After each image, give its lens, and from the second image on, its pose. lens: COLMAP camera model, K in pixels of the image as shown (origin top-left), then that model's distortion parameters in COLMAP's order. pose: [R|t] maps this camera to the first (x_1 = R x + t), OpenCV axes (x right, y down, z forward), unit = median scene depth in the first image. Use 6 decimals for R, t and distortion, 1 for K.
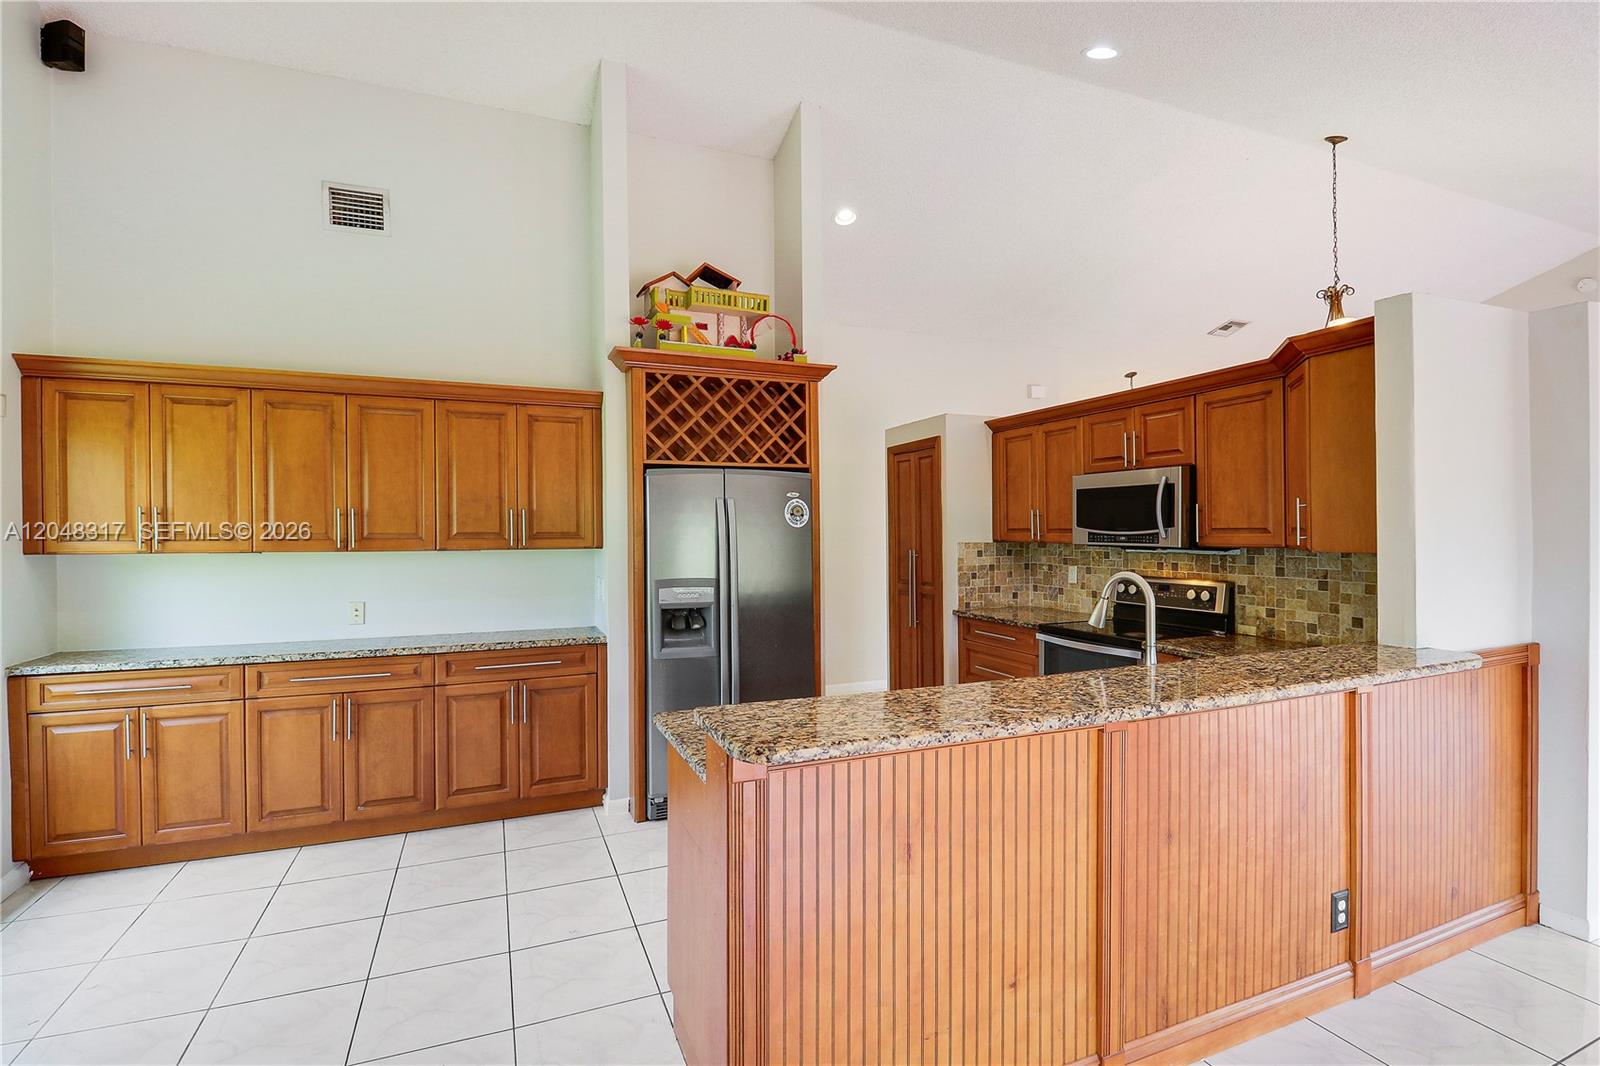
lens RADIAL K [[744.7, 0, 800.0], [0, 744.7, 527.0], [0, 0, 1]] dist [0.002427, -0.018656]
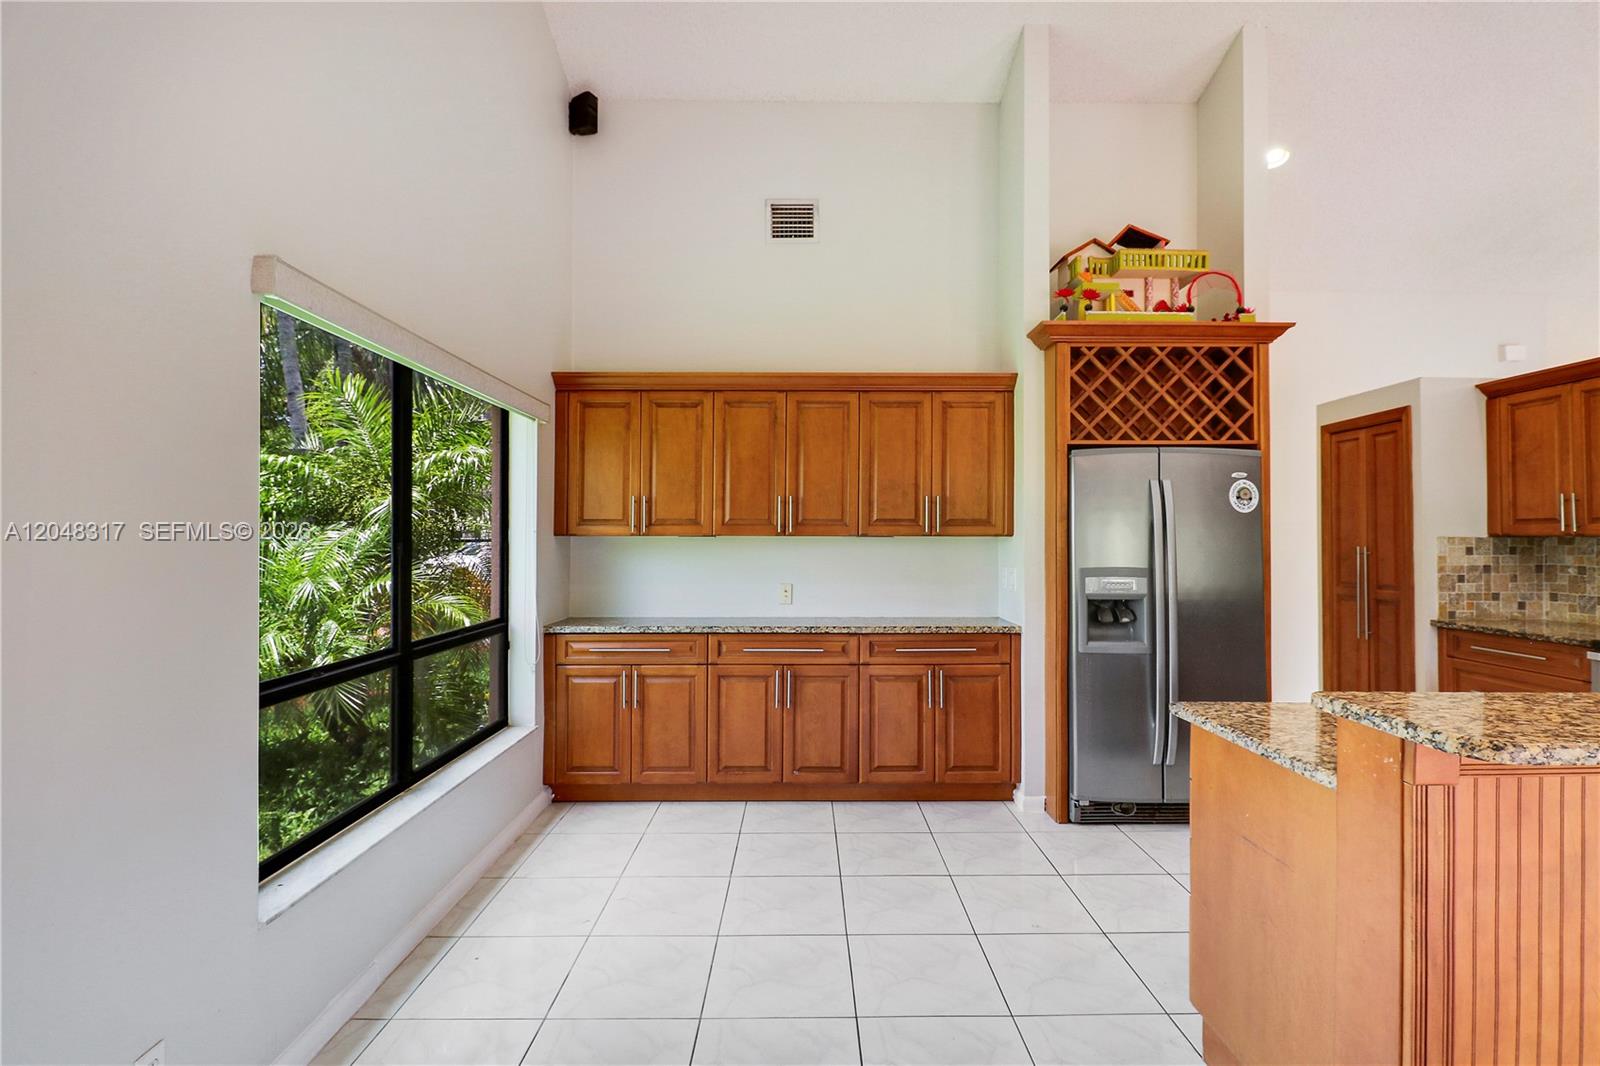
lens RADIAL K [[733.6, 0, 818.1], [0, 733.6, 544.0], [0, 0, 1]] dist [0.001054, -0.010951]
pose [[0.927173, 0.007553, -0.374558, -0.151633], [-0.004898, 0.999956, 0.008039, 0.034336], [0.374602, -0.005619, 0.927169, 0.022068]]
